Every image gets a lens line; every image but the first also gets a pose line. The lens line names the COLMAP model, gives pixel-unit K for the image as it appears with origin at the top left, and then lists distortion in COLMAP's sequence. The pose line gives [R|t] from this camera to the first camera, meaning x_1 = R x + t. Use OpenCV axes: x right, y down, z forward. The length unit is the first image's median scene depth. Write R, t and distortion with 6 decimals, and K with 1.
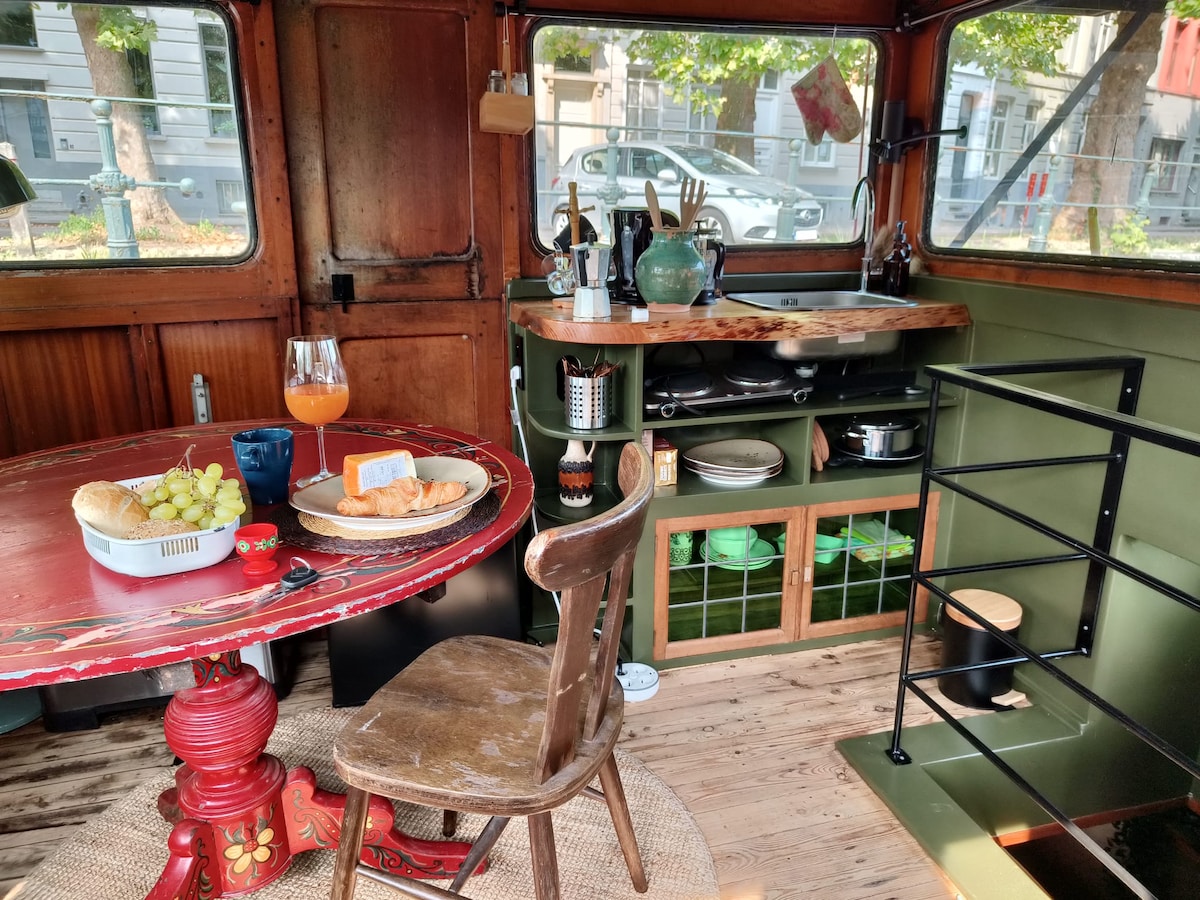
lens RADIAL K [[859.2, 0, 607.9], [0, 859.2, 446.9], [0, 0, 1]] dist [0.017886, 0.001633]
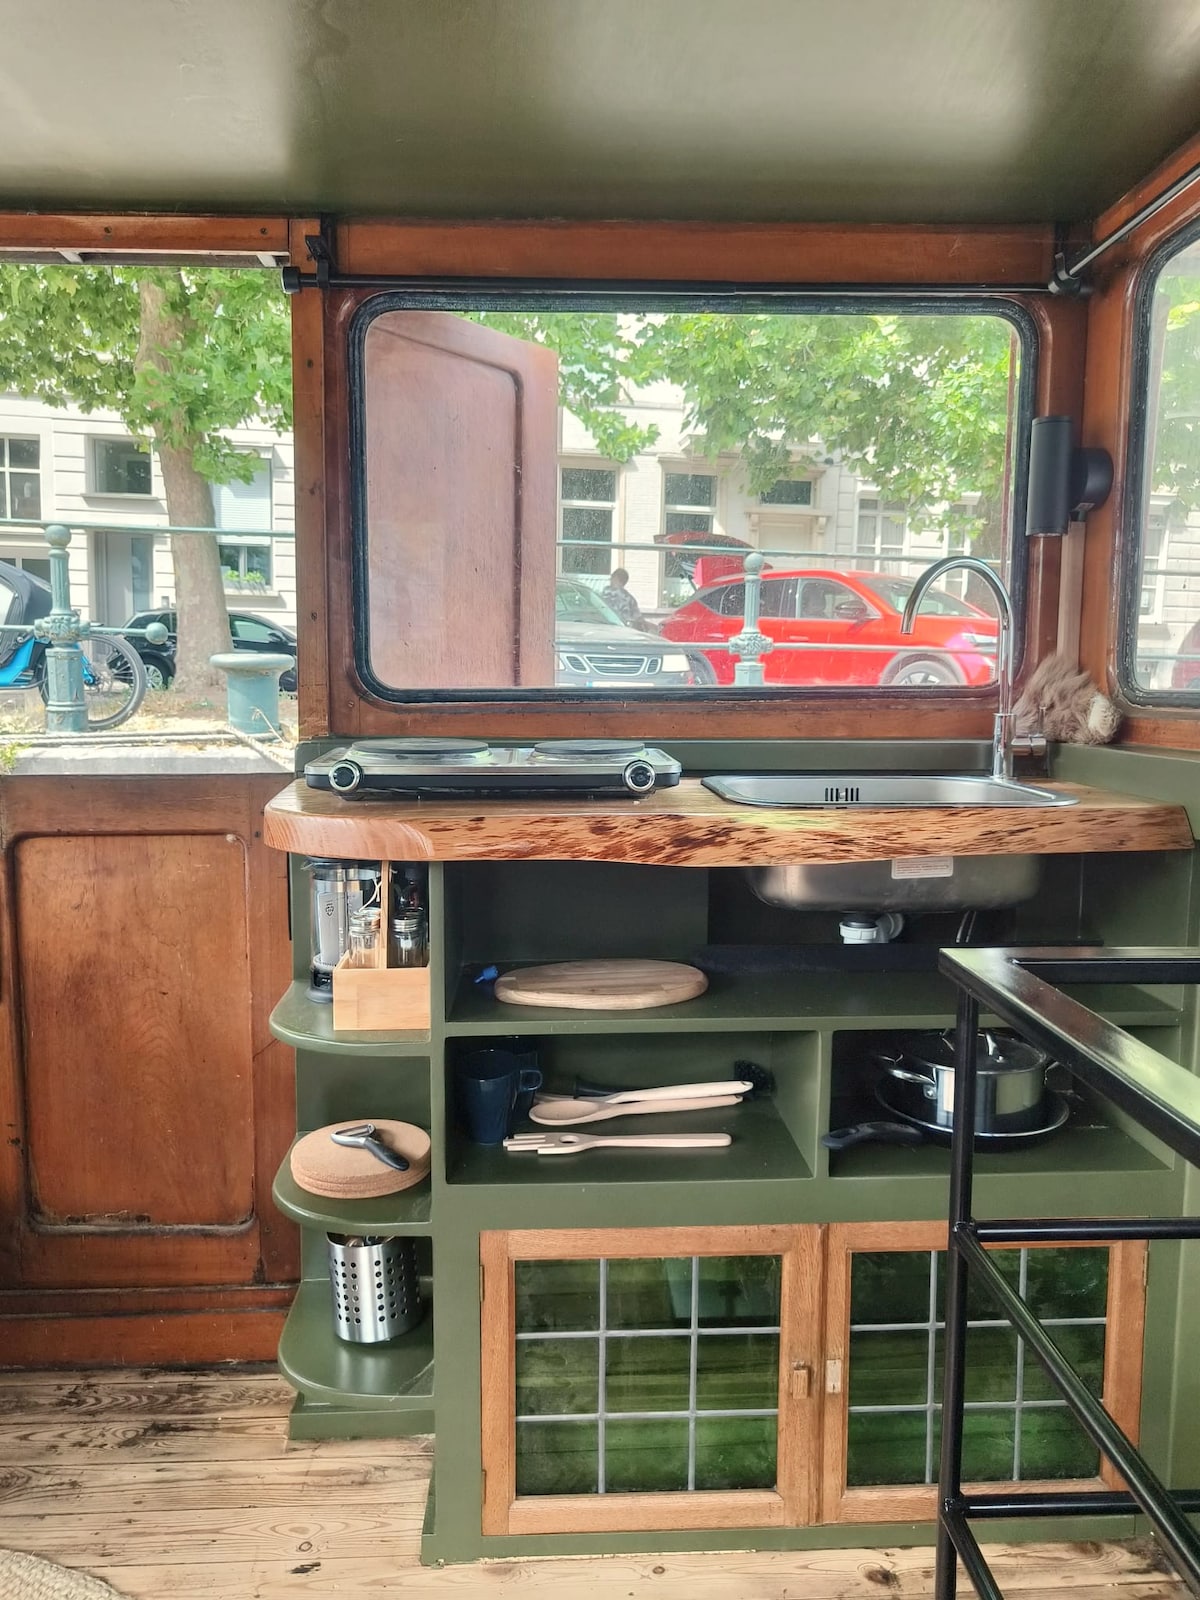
lens RADIAL K [[1155.8, 0, 602.6], [0, 1155.8, 800.9], [0, 0, 1]] dist [0.001352, 0.002544]
pose [[0.976777, 0.027833, -0.212444, 0.233640], [-0.063154, 0.984877, -0.161337, -0.046797], [0.204740, 0.171007, 0.963762, 0.327571]]
